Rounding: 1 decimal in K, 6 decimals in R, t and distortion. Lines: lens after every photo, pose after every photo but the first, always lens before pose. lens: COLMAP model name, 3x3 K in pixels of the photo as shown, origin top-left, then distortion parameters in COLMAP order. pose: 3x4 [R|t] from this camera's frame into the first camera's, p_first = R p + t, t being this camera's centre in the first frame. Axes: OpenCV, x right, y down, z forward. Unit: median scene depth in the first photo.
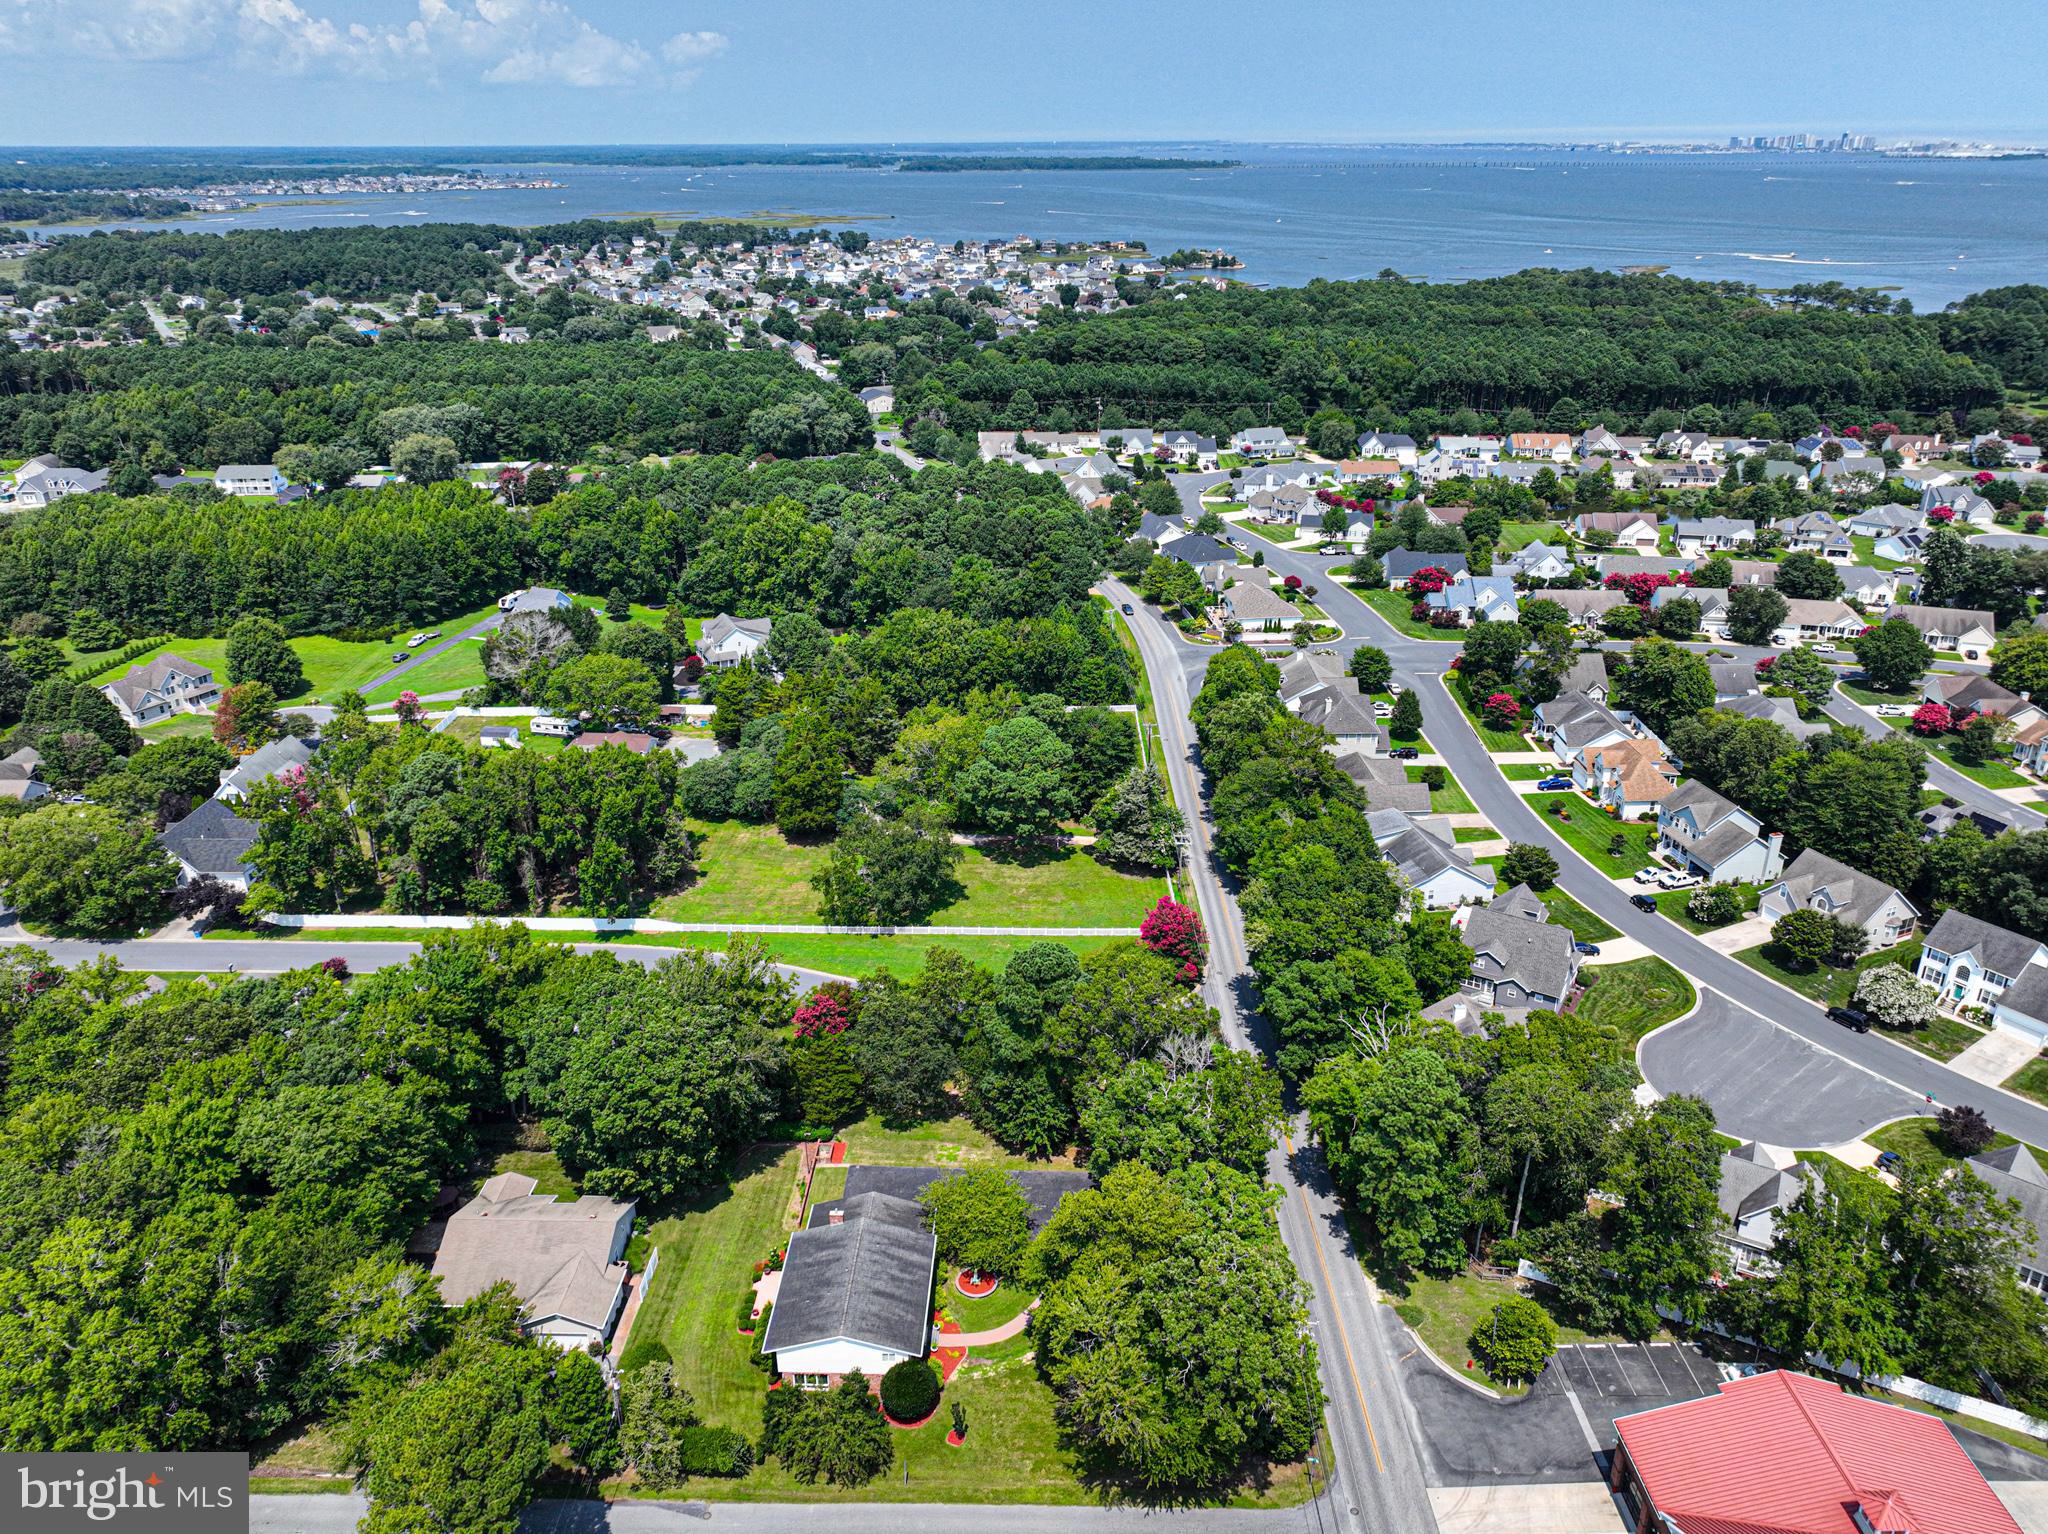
lens RADIAL K [[1452.0, 0, 1024.0], [0, 1452.0, 767.0], [0, 0, 1]] dist [0.001858, 0.008643]
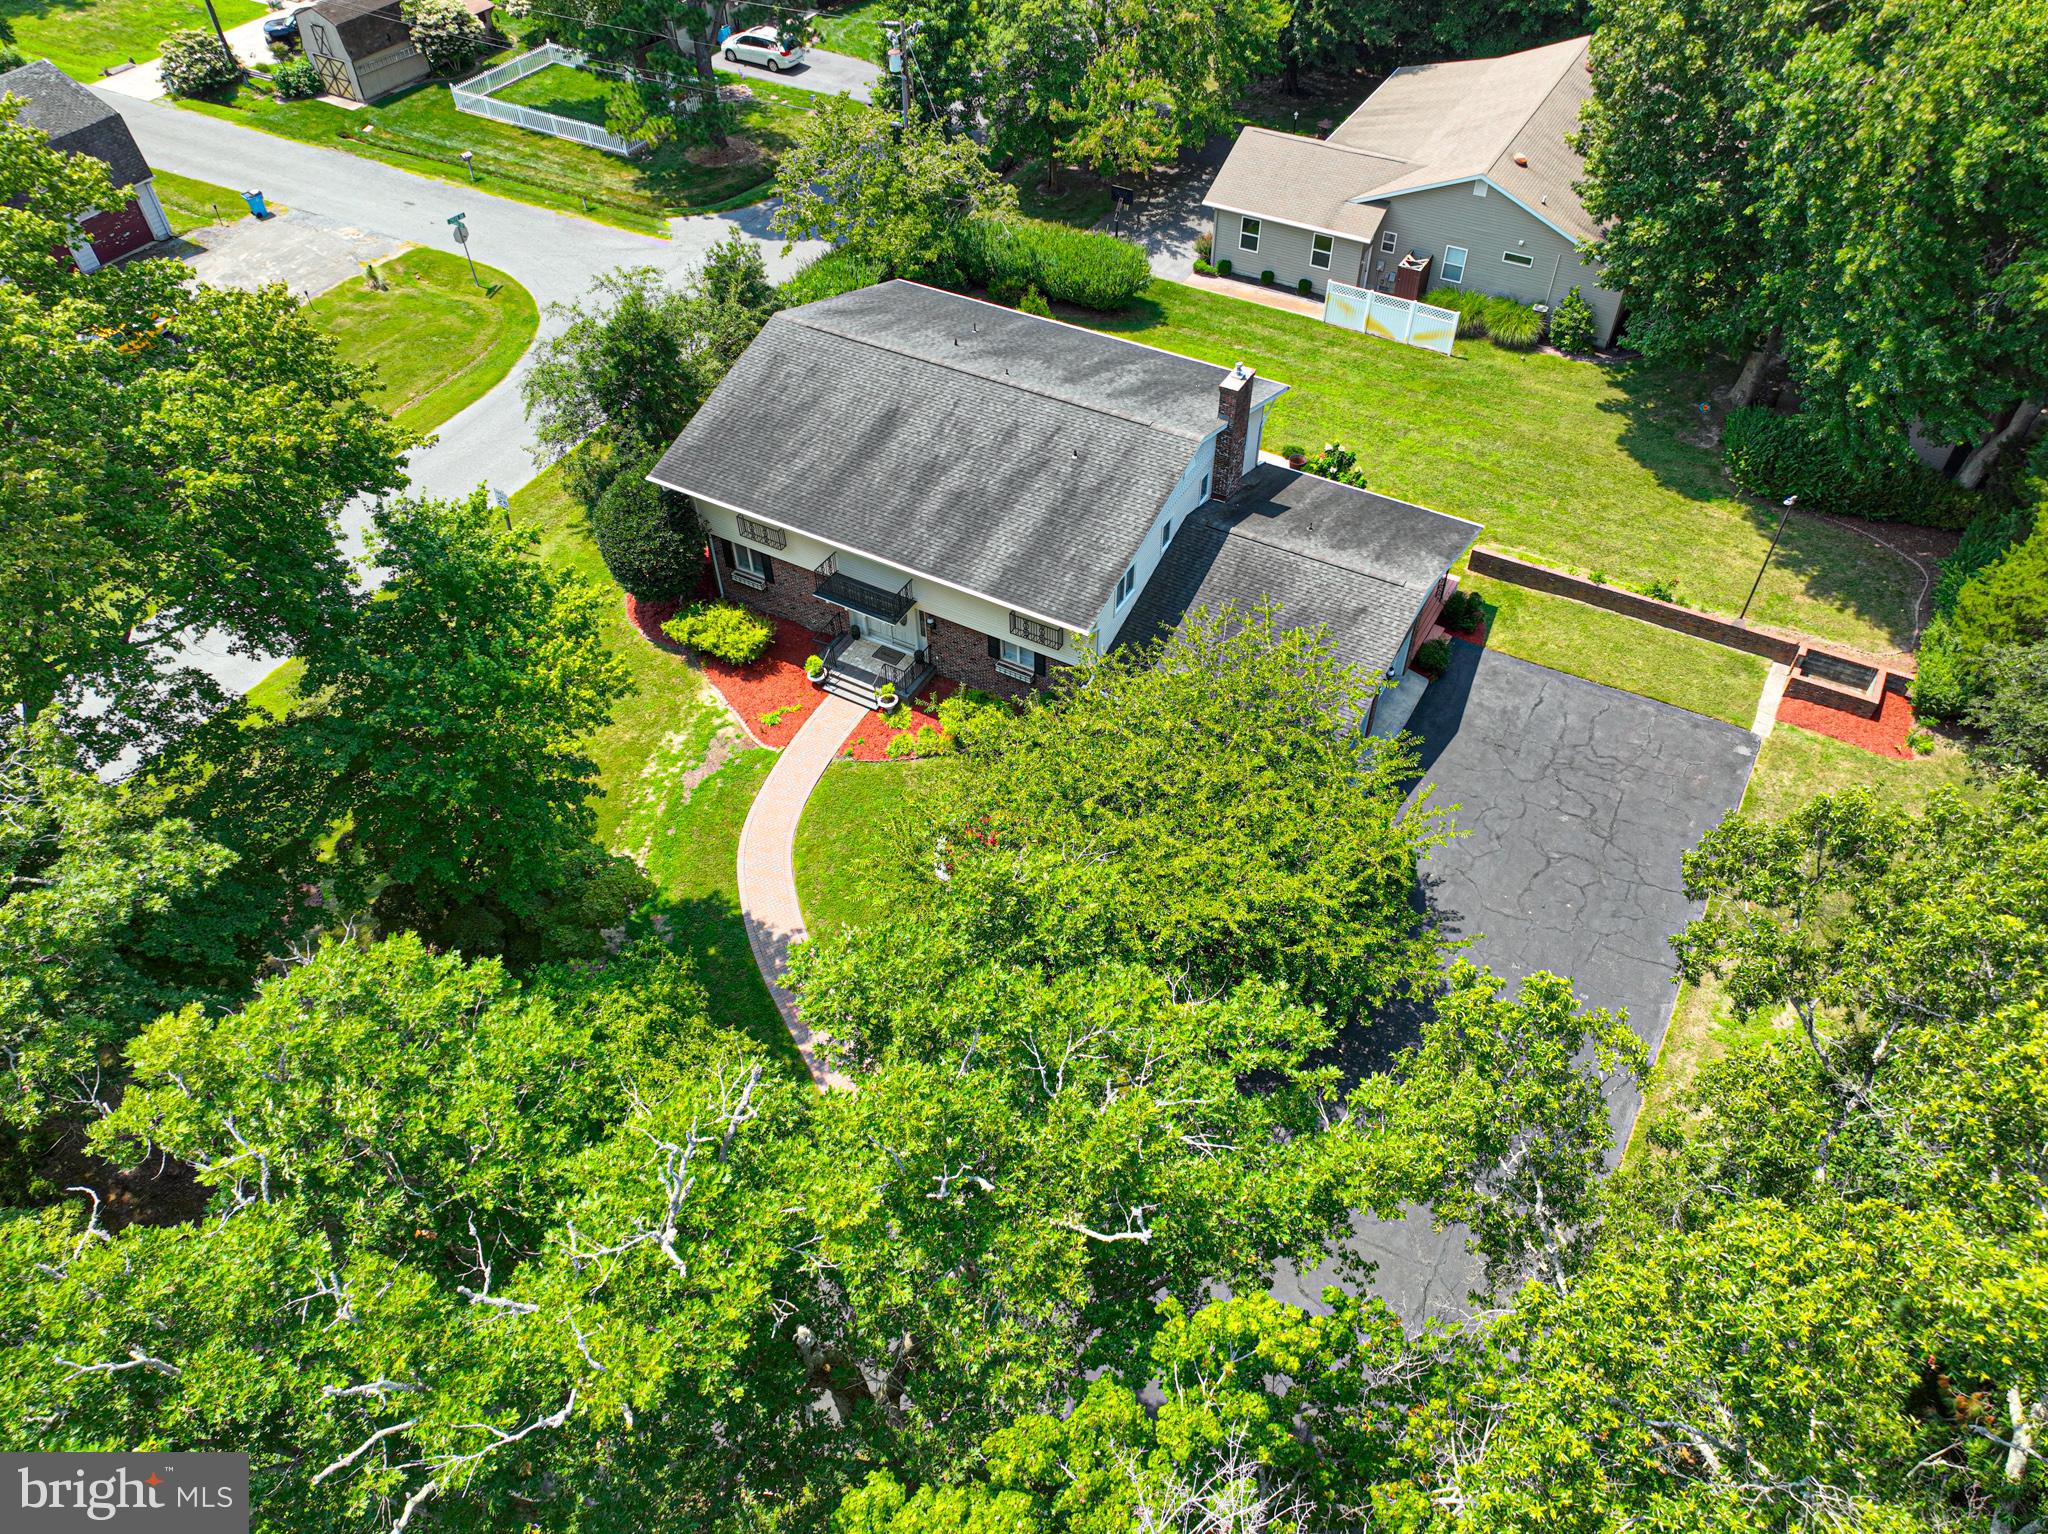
lens RADIAL K [[1425.2, 0, 1028.6], [0, 1425.2, 810.8], [0, 0, 1]] dist [-0.000614, 0.000715]
pose [[-0.464533, 0.661309, -0.588966, 0.085582], [-0.332830, 0.485939, 0.808139, 0.085786], [0.820630, 0.571432, -0.005631, 0.693580]]
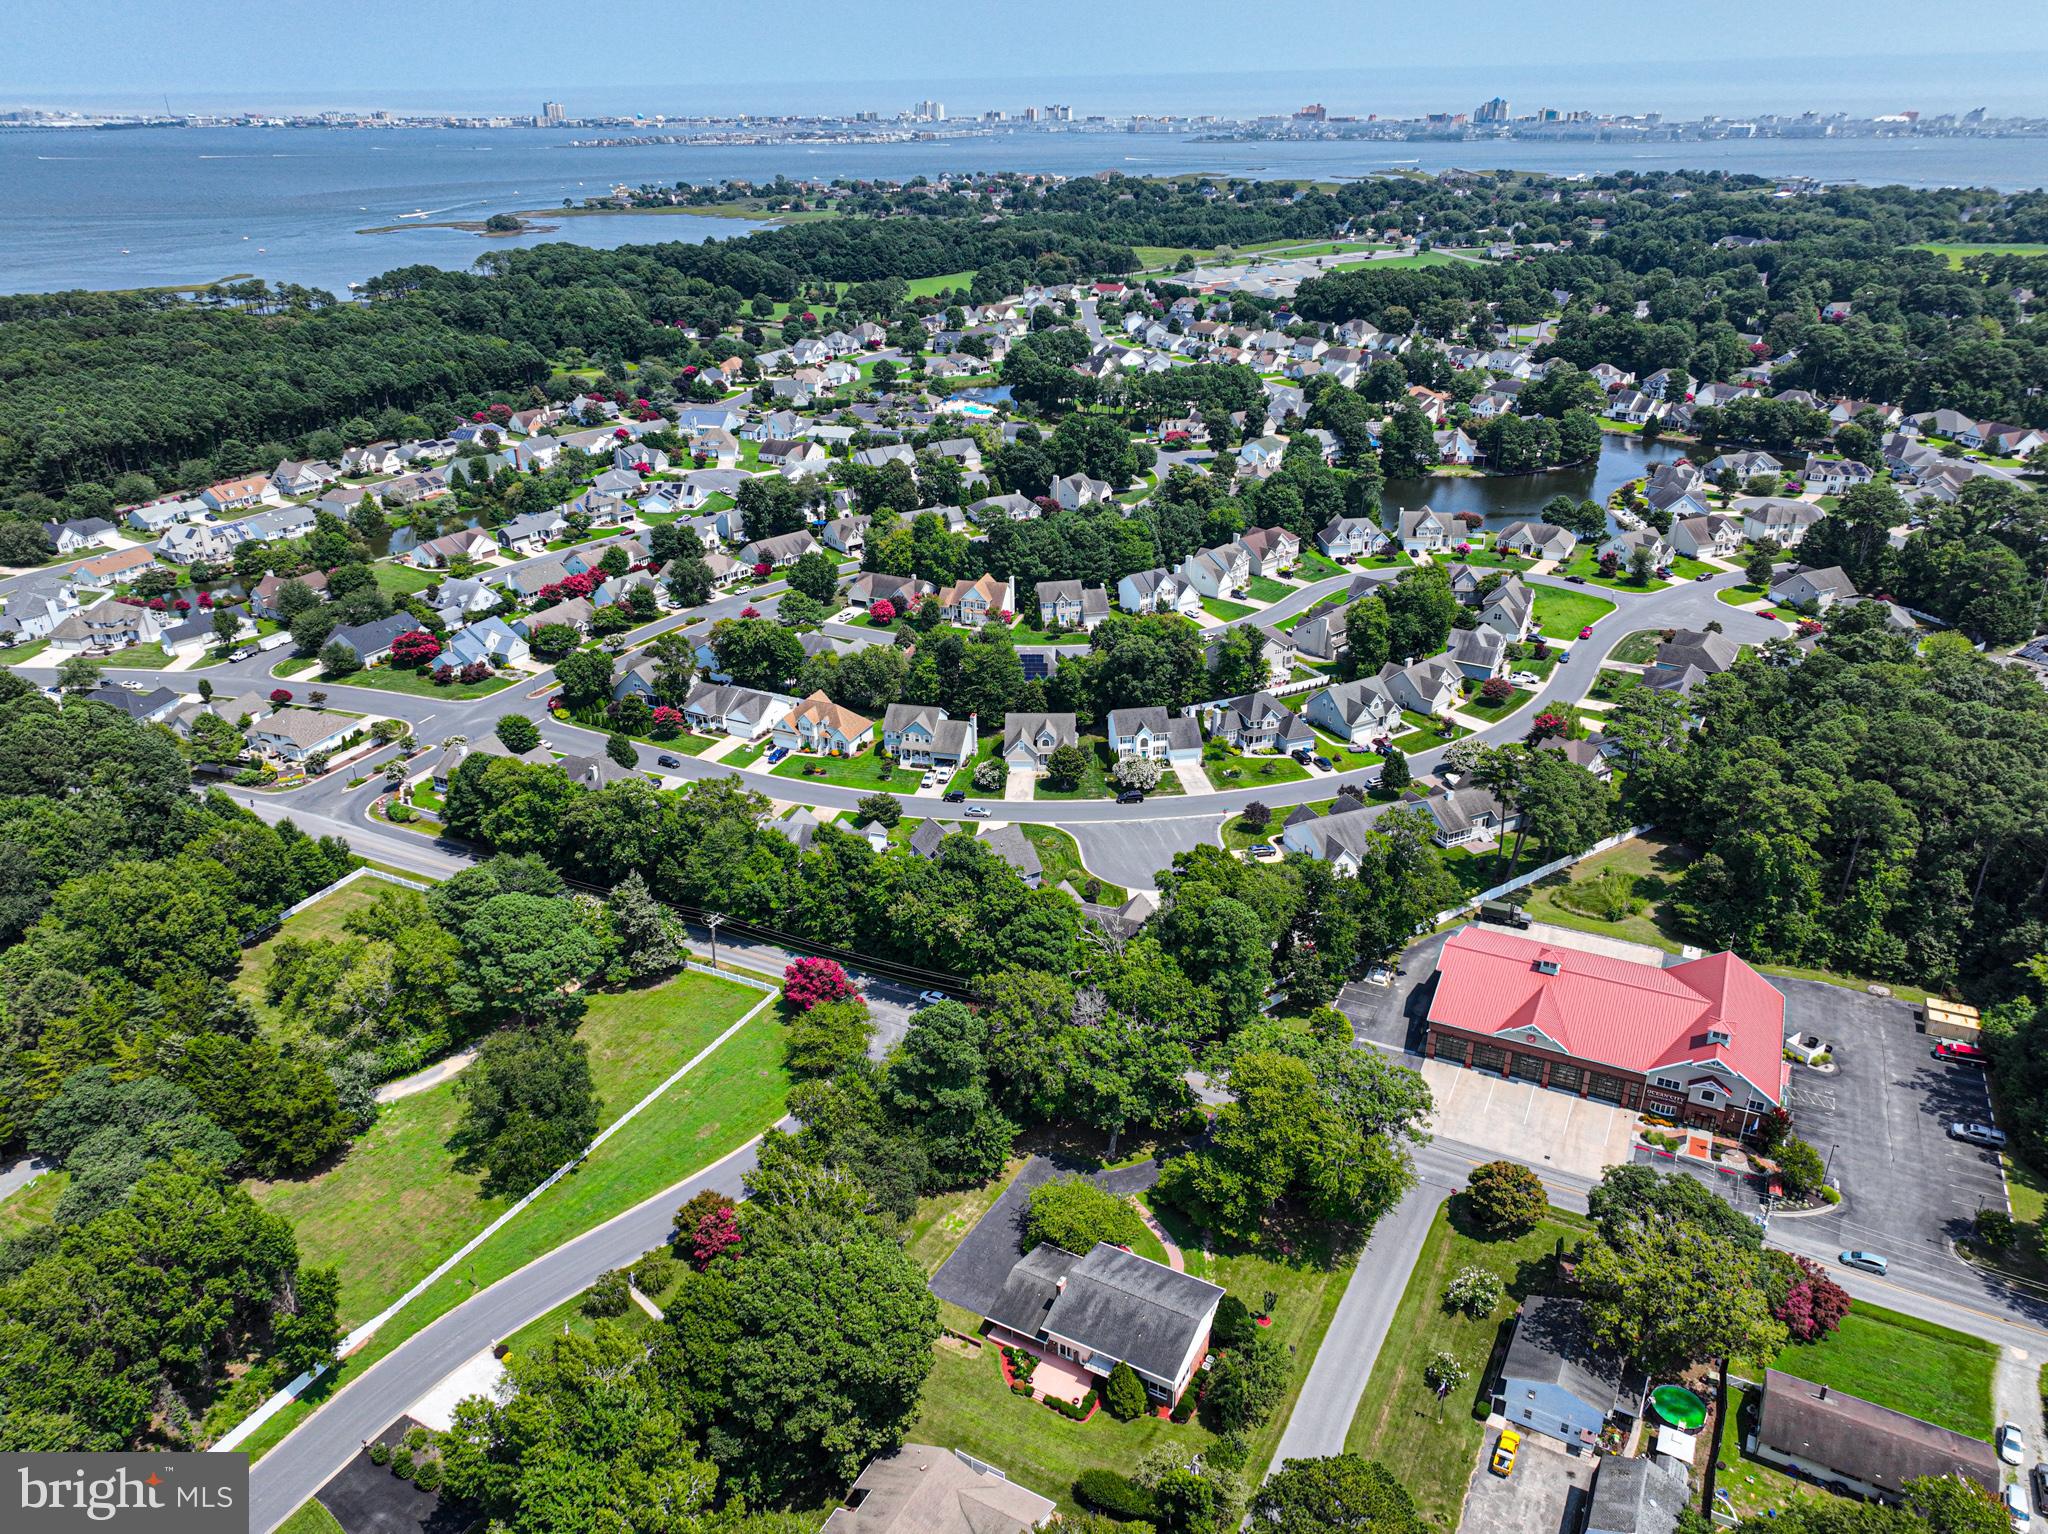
lens RADIAL K [[1436.9, 0, 1024.0], [0, 1436.9, 770.8], [0, 0, 1]] dist [0.004956, 0.005249]
pose [[0.457092, -0.388757, 0.799959, -0.590174], [0.368488, 0.901369, 0.227488, -0.206046], [-0.809496, 0.190792, 0.555261, 0.232732]]
